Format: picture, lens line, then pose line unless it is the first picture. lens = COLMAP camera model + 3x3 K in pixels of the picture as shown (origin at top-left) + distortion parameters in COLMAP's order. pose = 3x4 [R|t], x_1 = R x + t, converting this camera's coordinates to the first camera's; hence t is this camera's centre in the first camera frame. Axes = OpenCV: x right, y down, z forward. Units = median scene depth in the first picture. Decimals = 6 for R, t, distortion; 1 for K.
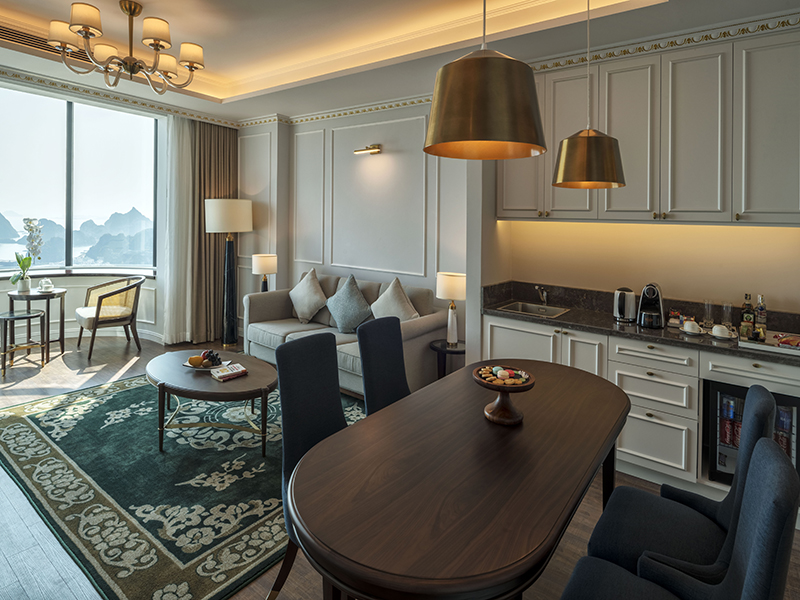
lens RADIAL K [[442.7, 0, 408.9], [0, 442.7, 235.6], [0, 0, 1]] dist [-0.004448, -0.003329]
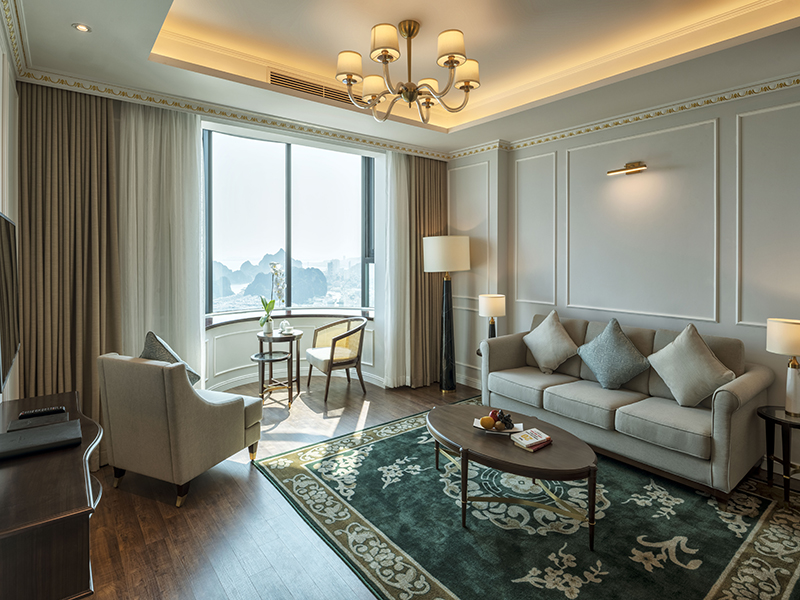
lens RADIAL K [[442.7, 0, 408.3], [0, 442.7, 267.7], [0, 0, 1]] dist [-0.004448, -0.003329]
pose [[0.962178, -0.025325, -0.271242, -0.264019], [0.024798, 0.999678, -0.005371, -0.013621], [0.271291, -0.001559, 0.962496, 0.082618]]
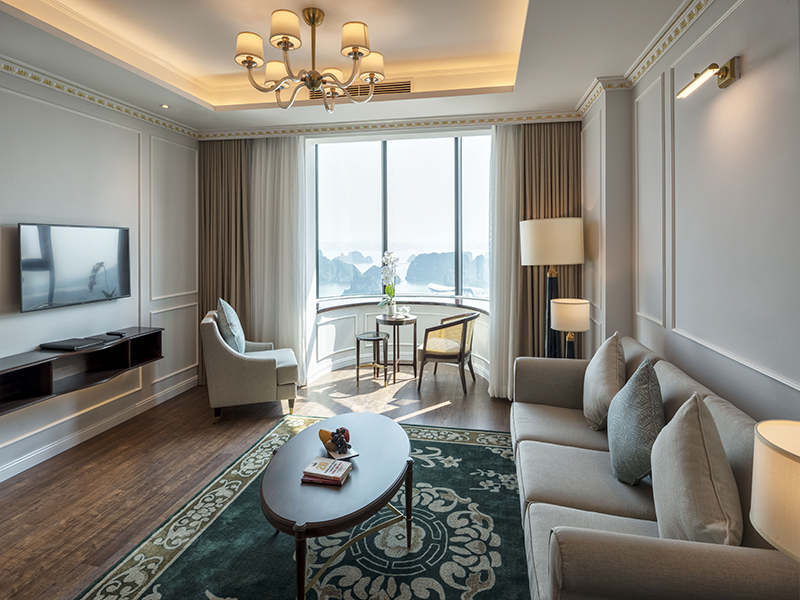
lens RADIAL K [[442.7, 0, 395.4], [0, 442.7, 250.9], [0, 0, 1]] dist [-0.004448, -0.003329]
pose [[0.398844, -0.020638, -0.916786, 0.184228], [-0.006236, 0.999663, -0.025216, -0.011986], [0.916997, 0.015774, 0.398581, 0.544932]]
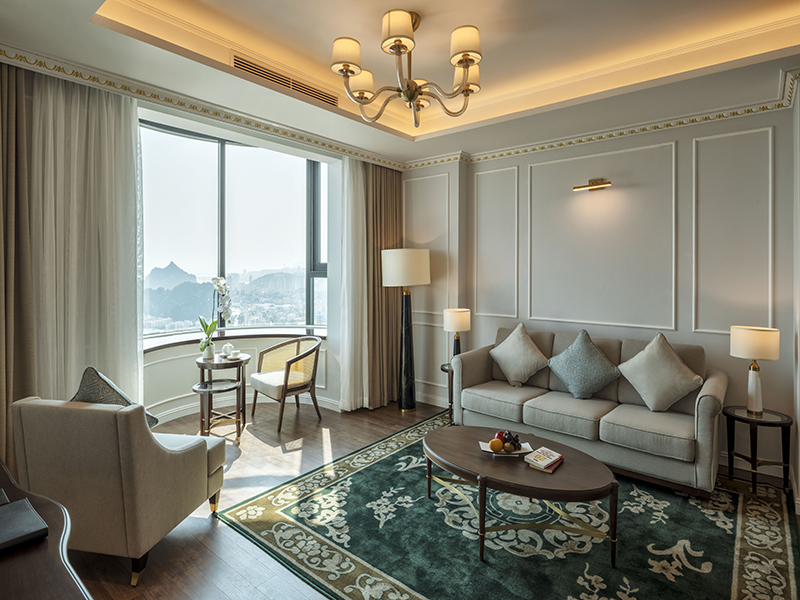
lens RADIAL K [[442.7, 0, 412.5], [0, 442.7, 278.0], [0, 0, 1]] dist [-0.004448, -0.003329]
pose [[0.997978, -0.033876, -0.053779, -0.396617], [0.033636, 0.999420, -0.005349, -0.019672], [0.053929, 0.003529, 0.998539, 0.114131]]
